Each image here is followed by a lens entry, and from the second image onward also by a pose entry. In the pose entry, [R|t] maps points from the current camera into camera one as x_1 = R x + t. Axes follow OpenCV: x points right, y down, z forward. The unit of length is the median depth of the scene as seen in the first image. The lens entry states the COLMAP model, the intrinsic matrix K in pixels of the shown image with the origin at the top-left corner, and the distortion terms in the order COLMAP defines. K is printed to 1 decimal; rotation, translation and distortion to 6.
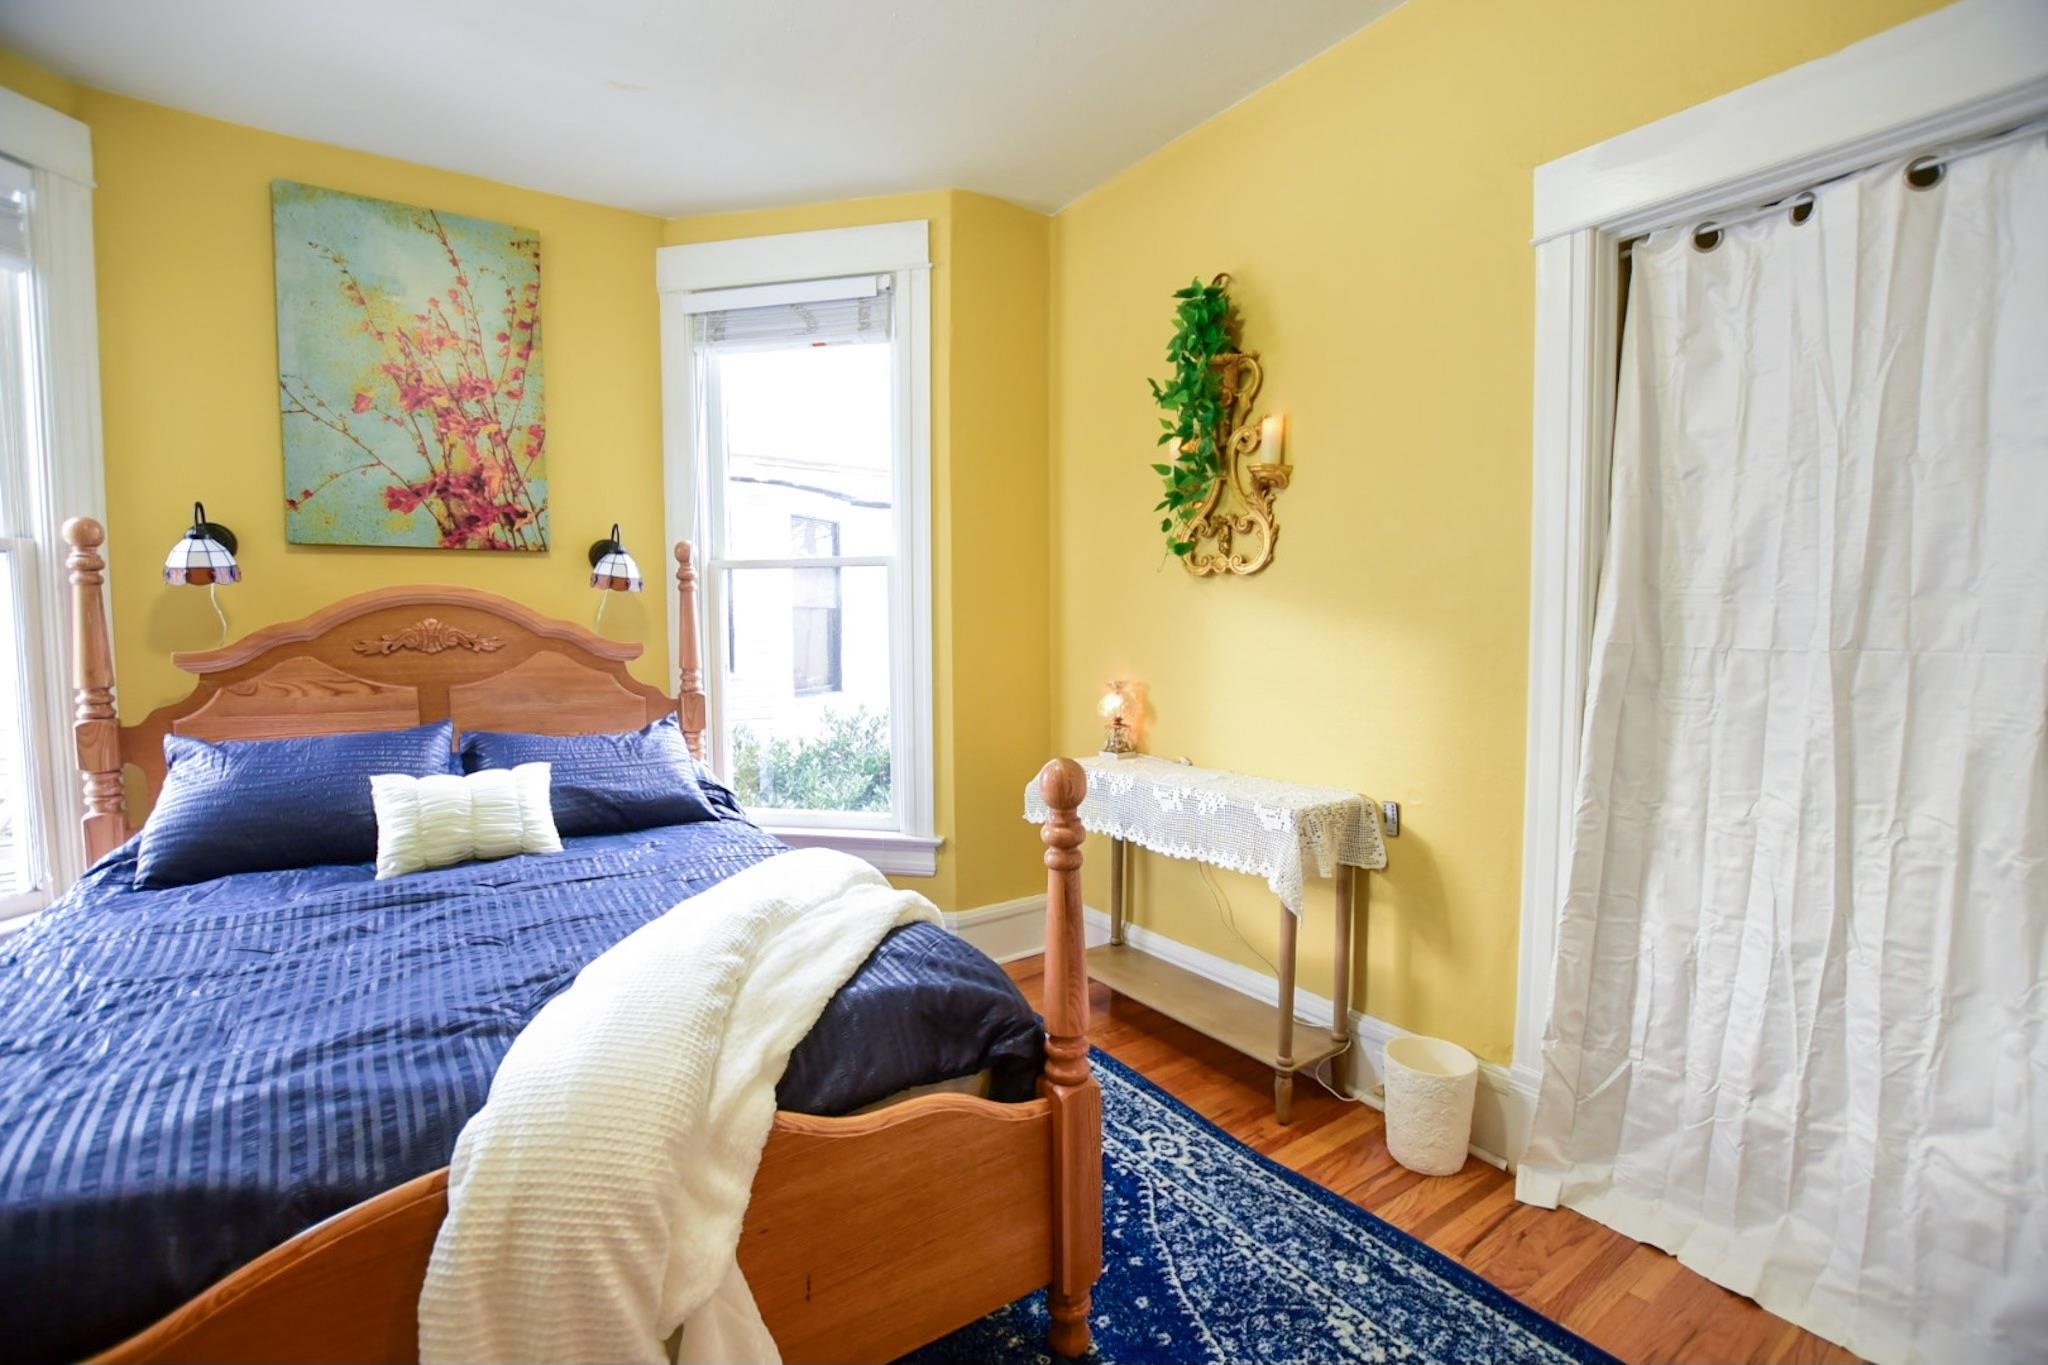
lens RADIAL K [[898.9, 0, 1022.3], [0, 898.9, 687.2], [0, 0, 1]] dist [-0.032734, 0.005269]
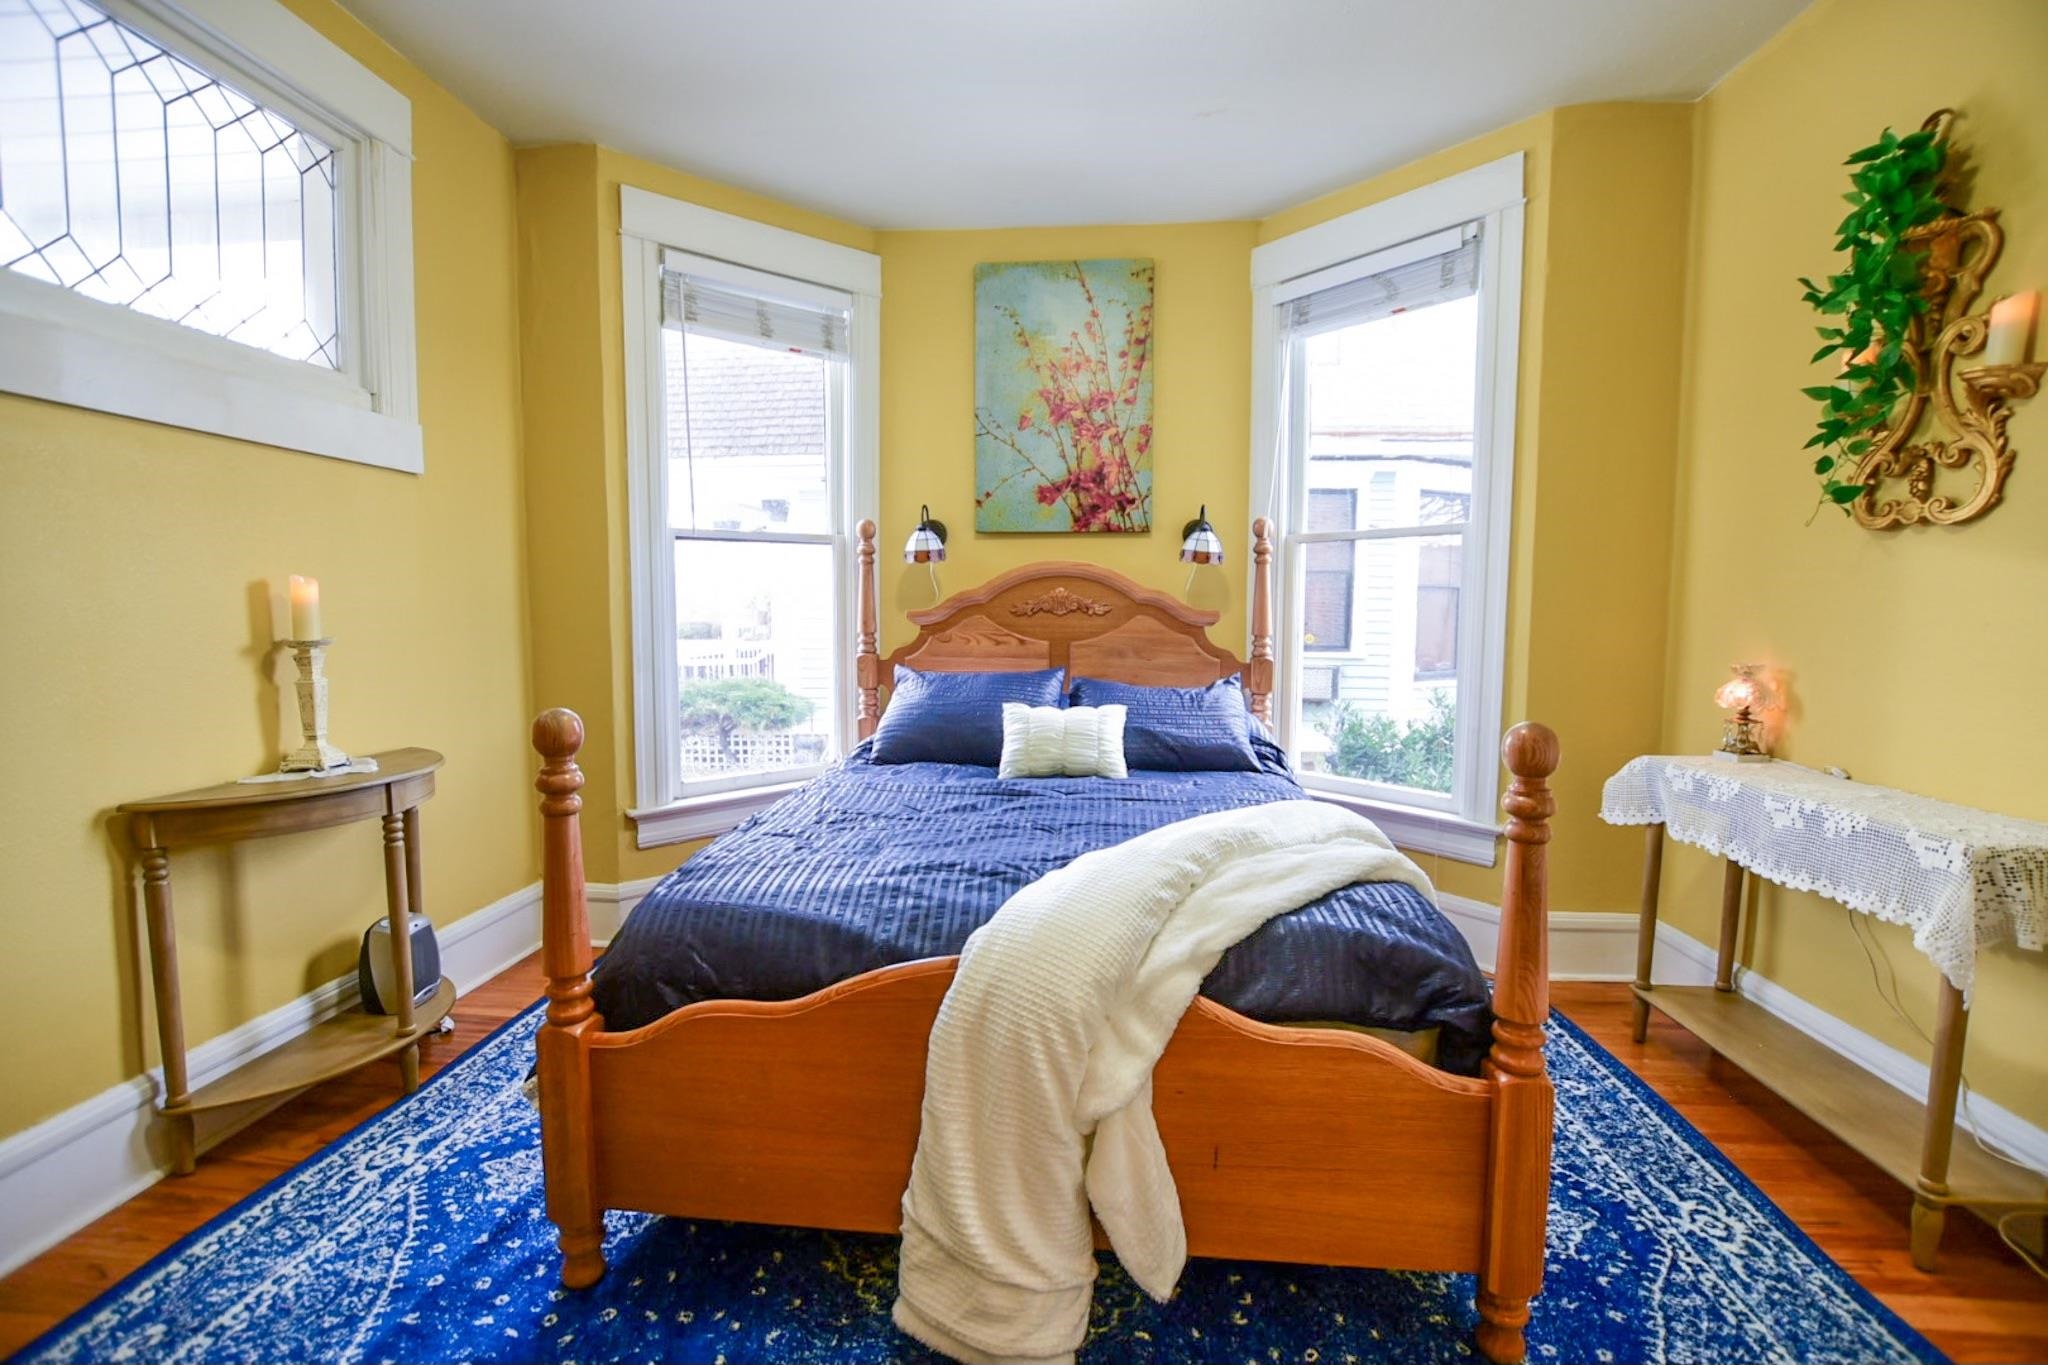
lens RADIAL K [[898.9, 0, 1029.0], [0, 898.9, 692.1], [0, 0, 1]] dist [-0.032734, 0.005269]
pose [[0.770701, 0.067613, -0.633600, 0.138233], [-0.053495, 0.997710, 0.041397, 0.022907], [0.634948, 0.001990, 0.772553, -0.022857]]
